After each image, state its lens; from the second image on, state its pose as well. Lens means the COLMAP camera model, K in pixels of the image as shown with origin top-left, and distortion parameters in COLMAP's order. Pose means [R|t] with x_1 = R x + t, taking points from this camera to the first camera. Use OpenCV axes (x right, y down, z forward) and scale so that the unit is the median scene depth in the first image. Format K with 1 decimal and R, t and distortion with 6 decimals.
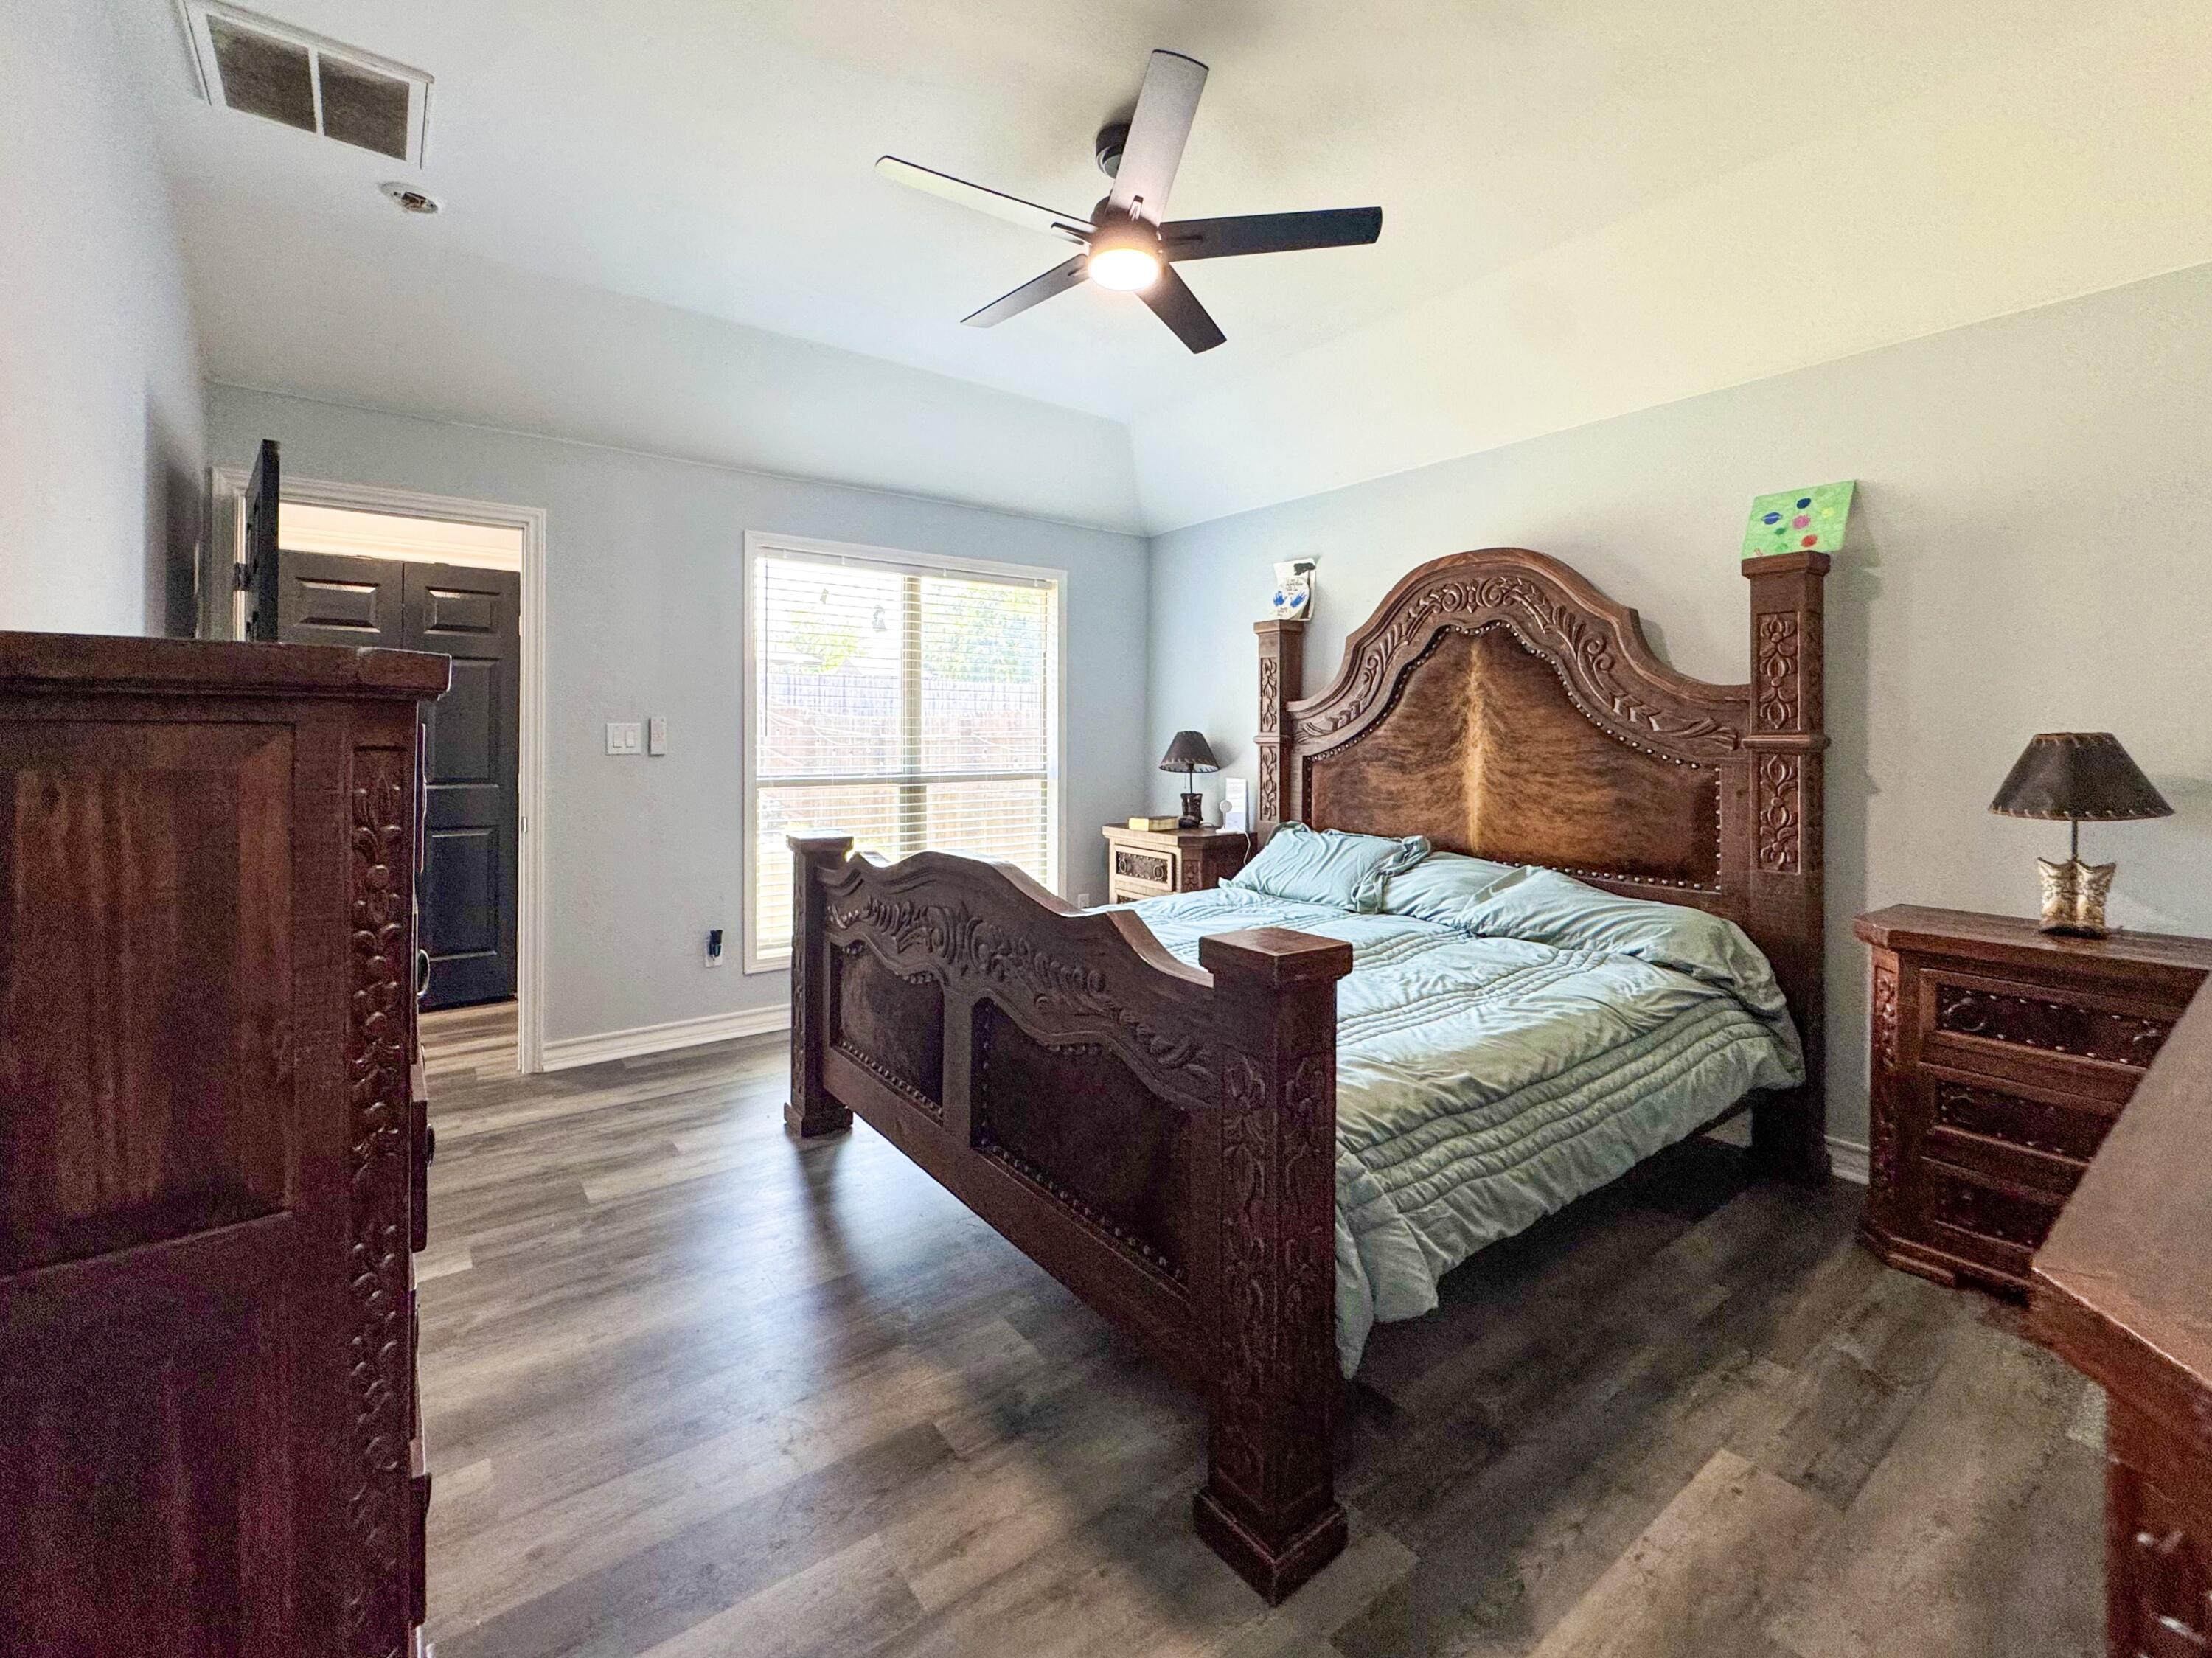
lens RADIAL K [[942.2, 0, 1109.3], [0, 942.2, 802.4], [0, 0, 1]] dist [-0.002094, -0.000477]
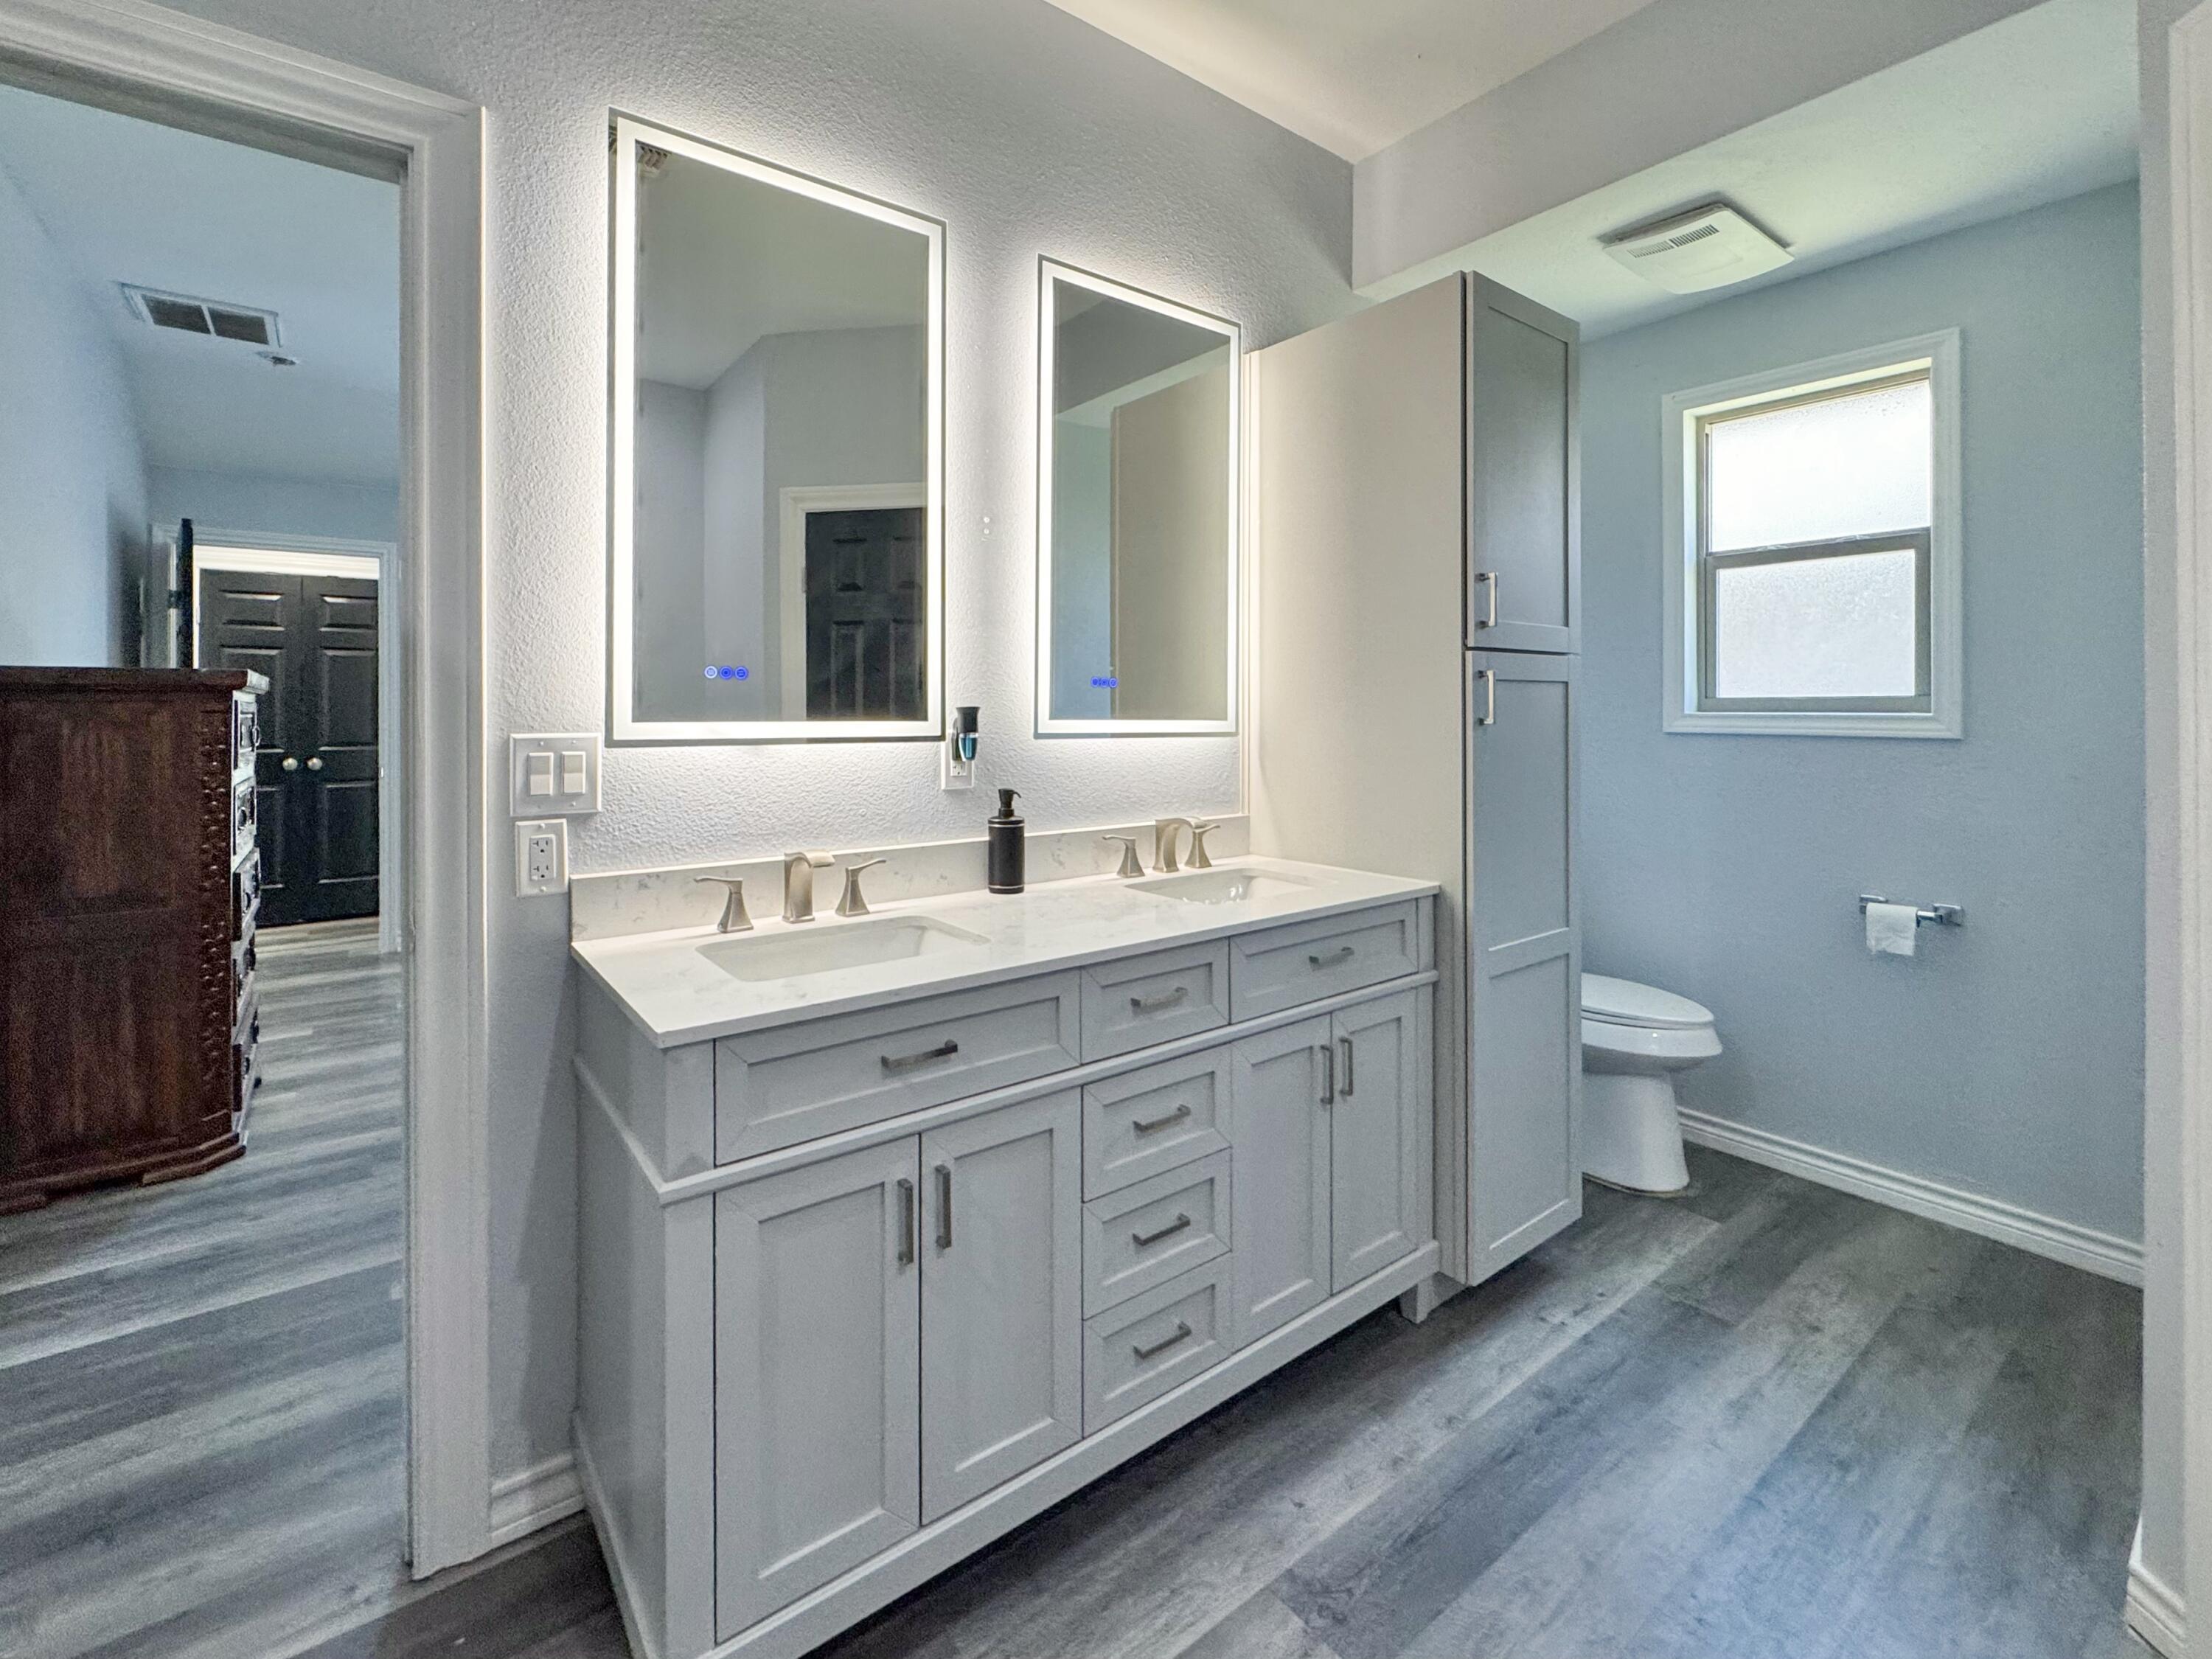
lens RADIAL K [[979.8, 0, 1098.1], [0, 979.8, 788.0], [0, 0, 1]] dist [-0.001364, -0.000291]
pose [[0.999994, 0.000371, -0.003546, 0.666933], [-0.000342, 0.999965, 0.008362, 0.051281], [0.003548, -0.008361, 0.999959, -0.663593]]
